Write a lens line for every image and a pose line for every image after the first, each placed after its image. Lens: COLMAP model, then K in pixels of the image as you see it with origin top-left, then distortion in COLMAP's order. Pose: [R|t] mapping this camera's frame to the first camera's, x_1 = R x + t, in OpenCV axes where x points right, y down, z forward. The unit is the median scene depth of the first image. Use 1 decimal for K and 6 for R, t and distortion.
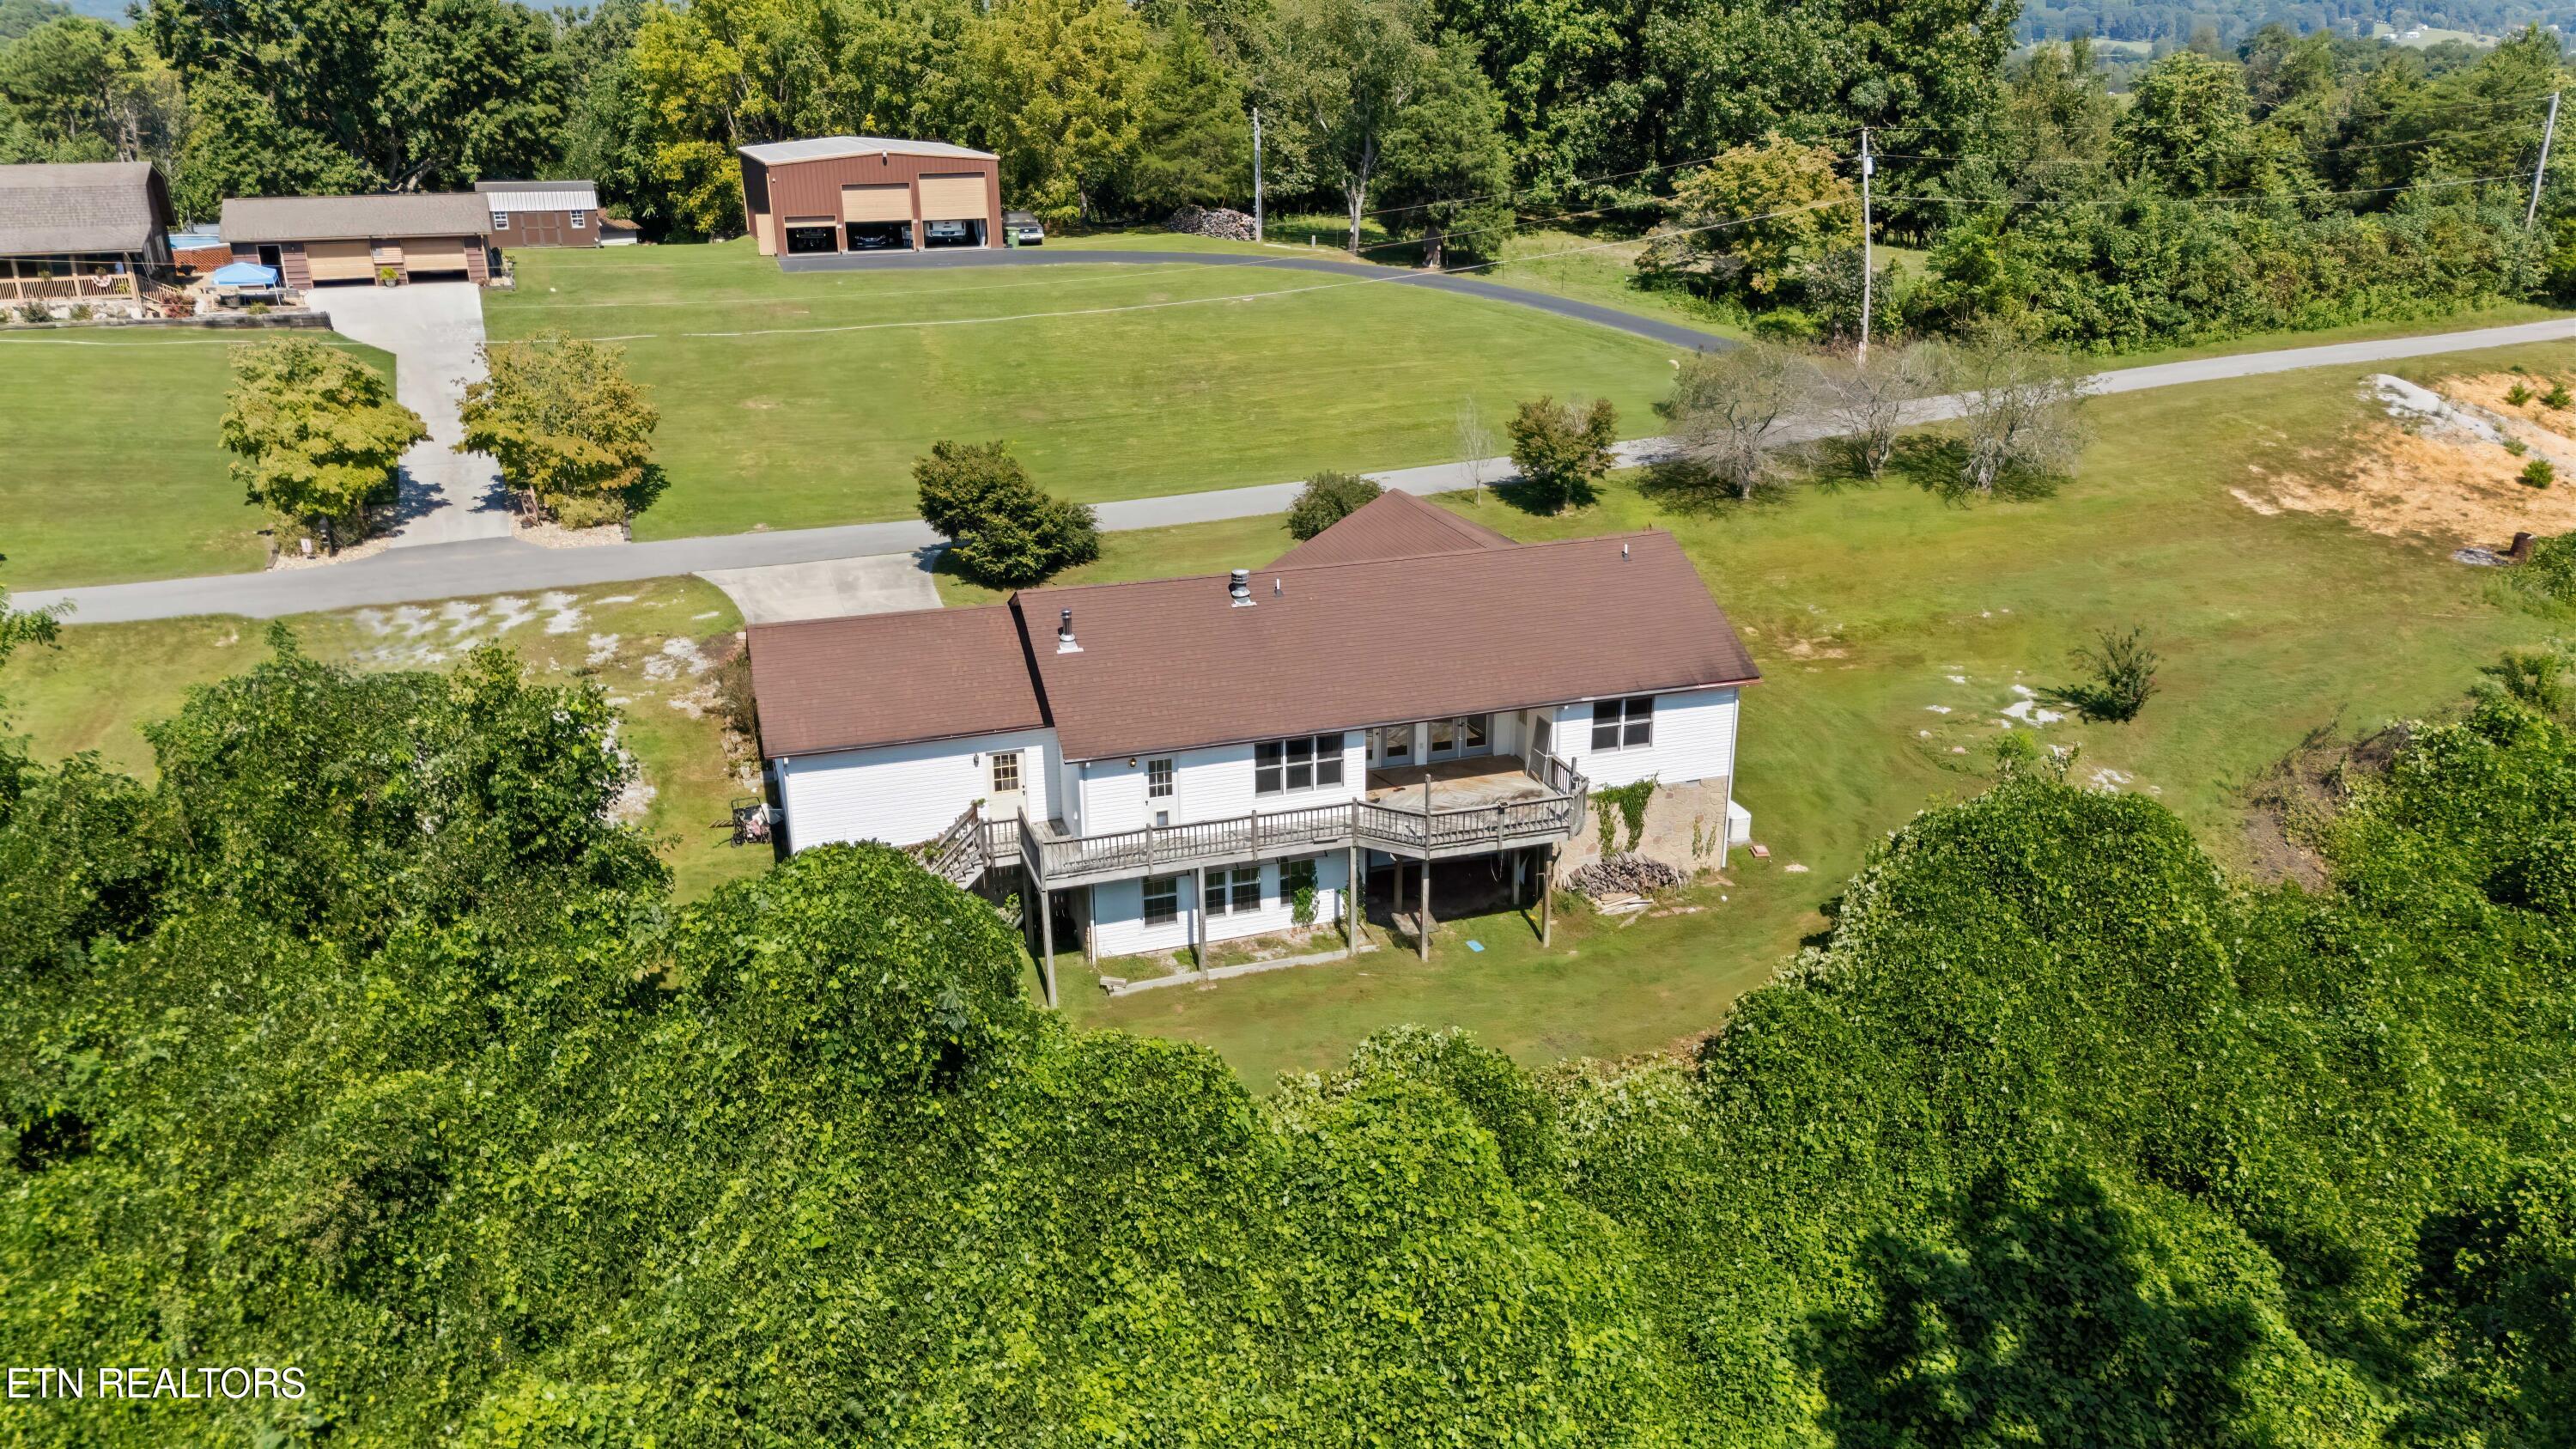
lens RADIAL K [[1794.0, 0, 1288.0], [0, 1794.0, 724.5], [0, 0, 1]] dist [0.029405, -0.005382]
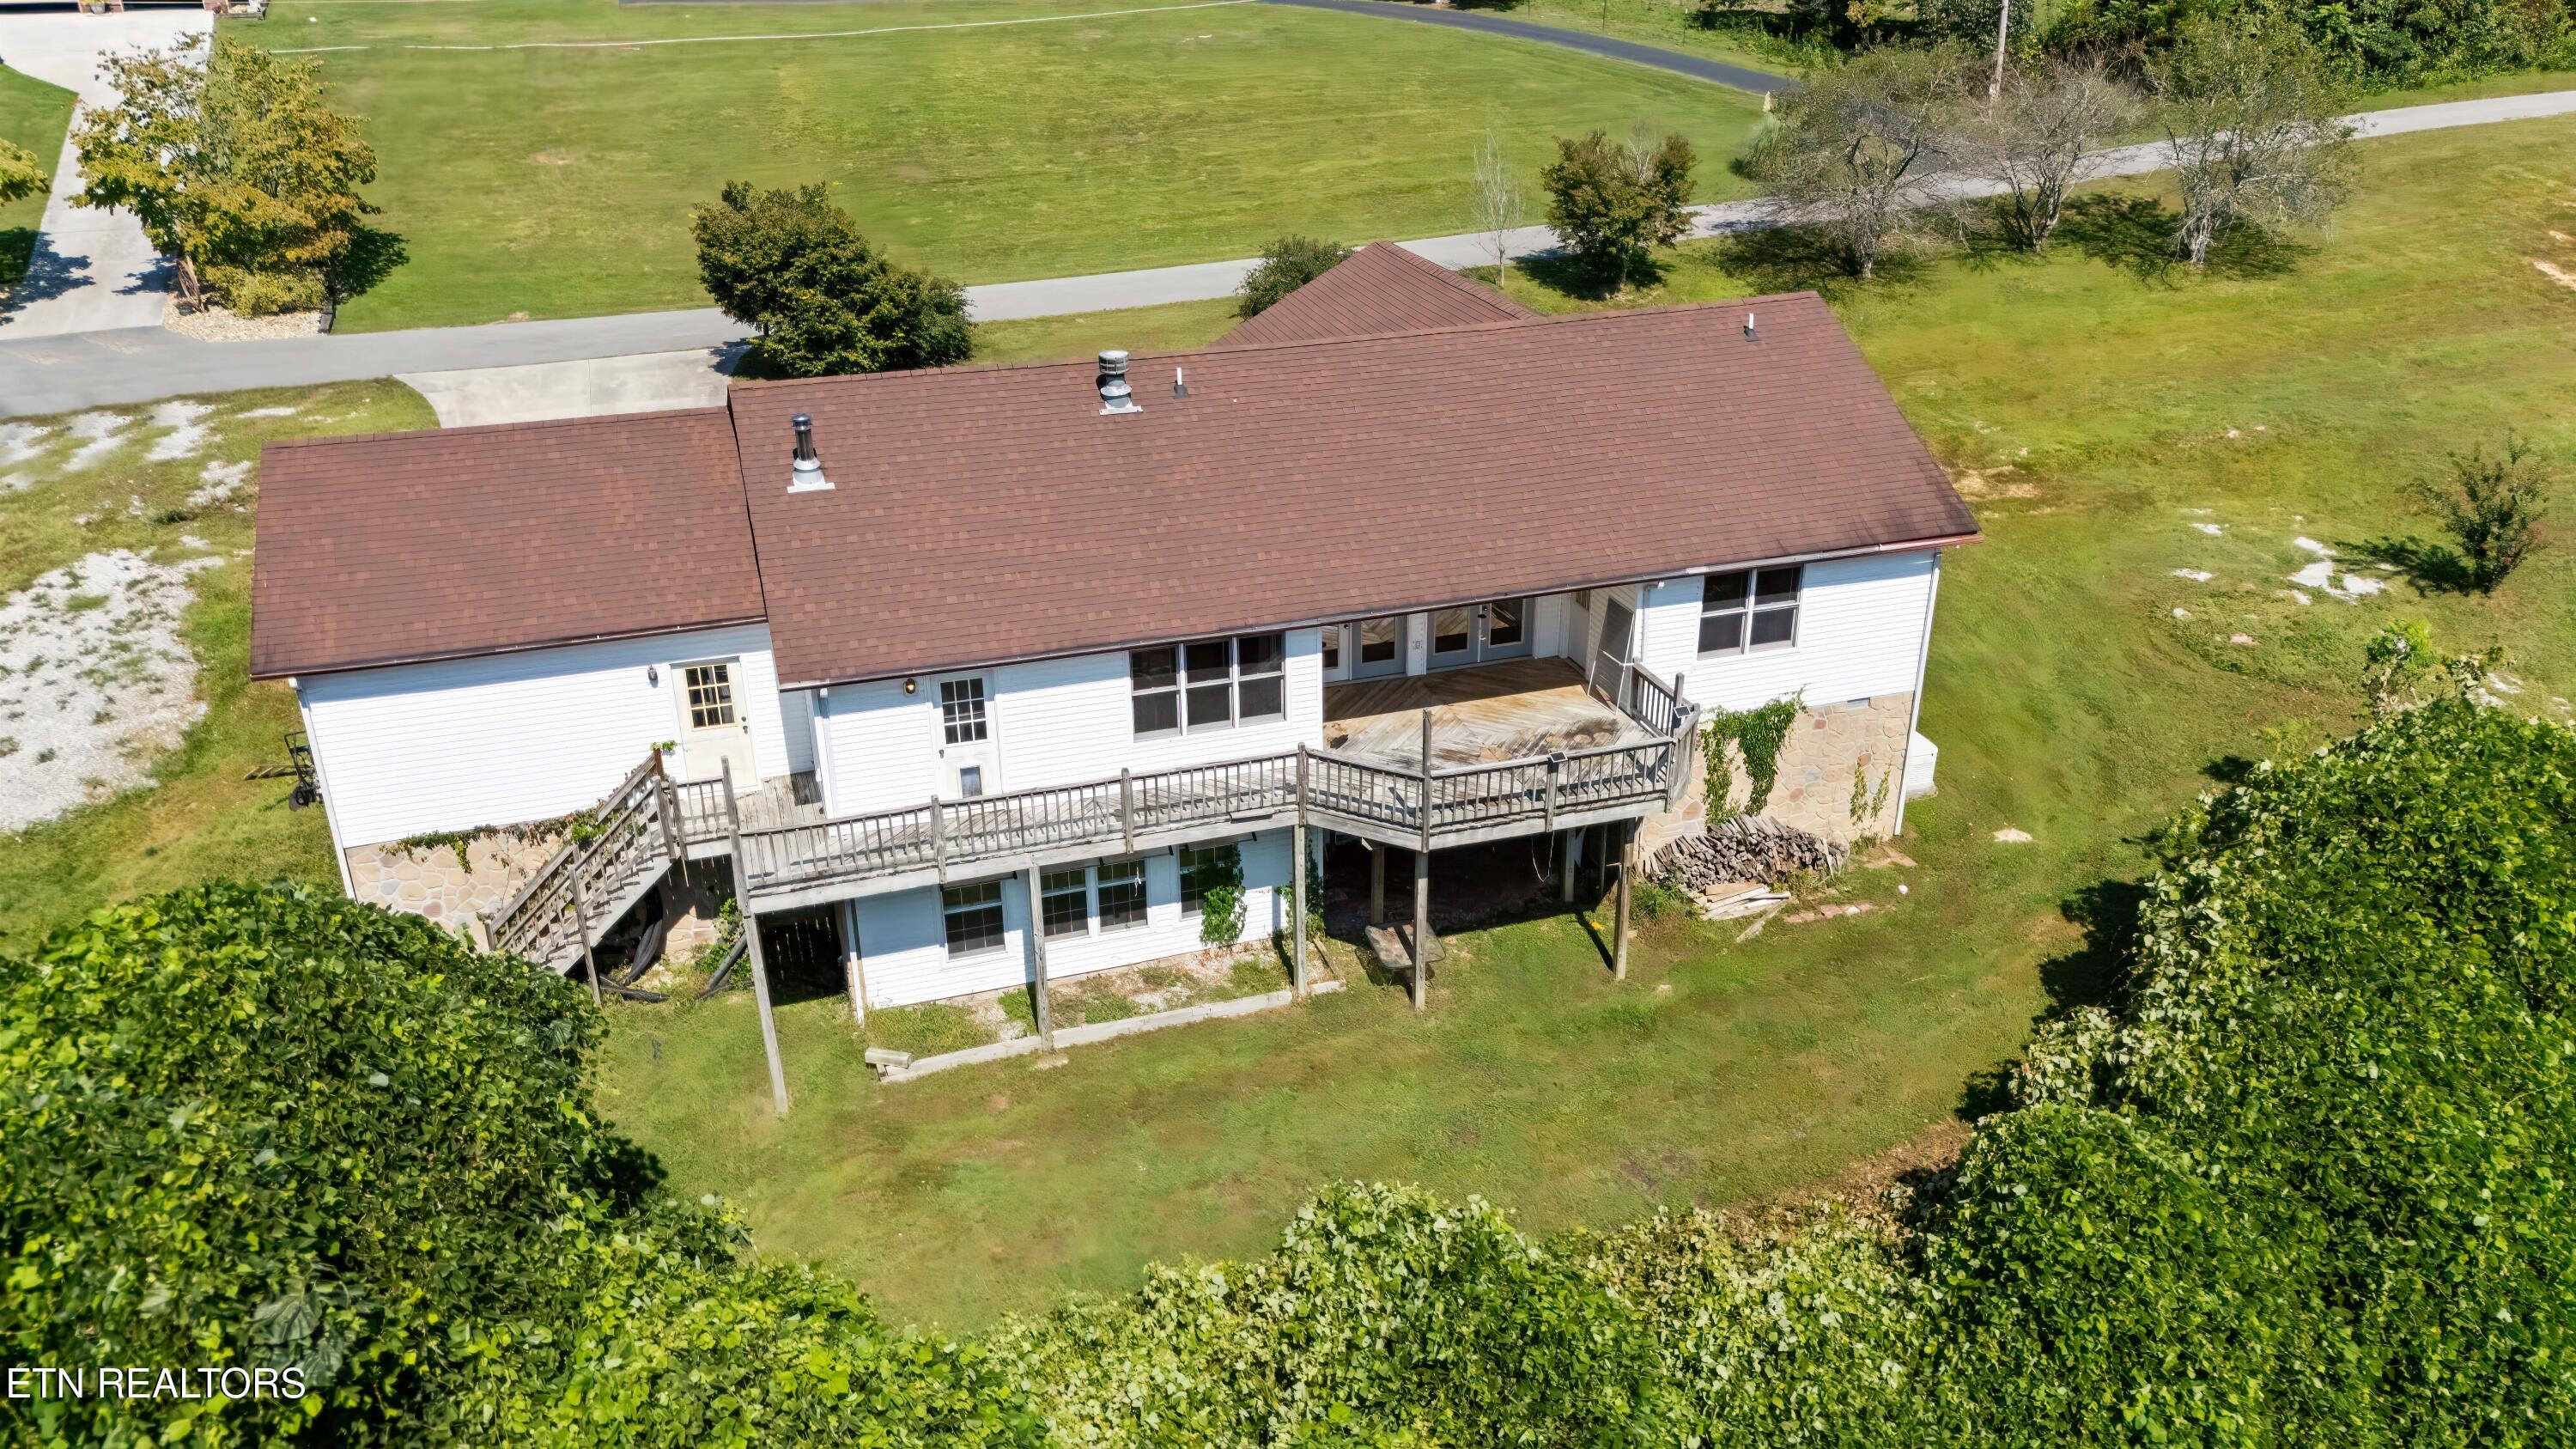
lens RADIAL K [[1794.0, 0, 1288.0], [0, 1794.0, 724.5], [0, 0, 1]] dist [0.029405, -0.005382]
pose [[0.999998, 0.000108, -0.001872, 0.031271], [0.000062, 0.995873, 0.090754, -0.016721], [0.001874, -0.090754, 0.995872, 0.387834]]
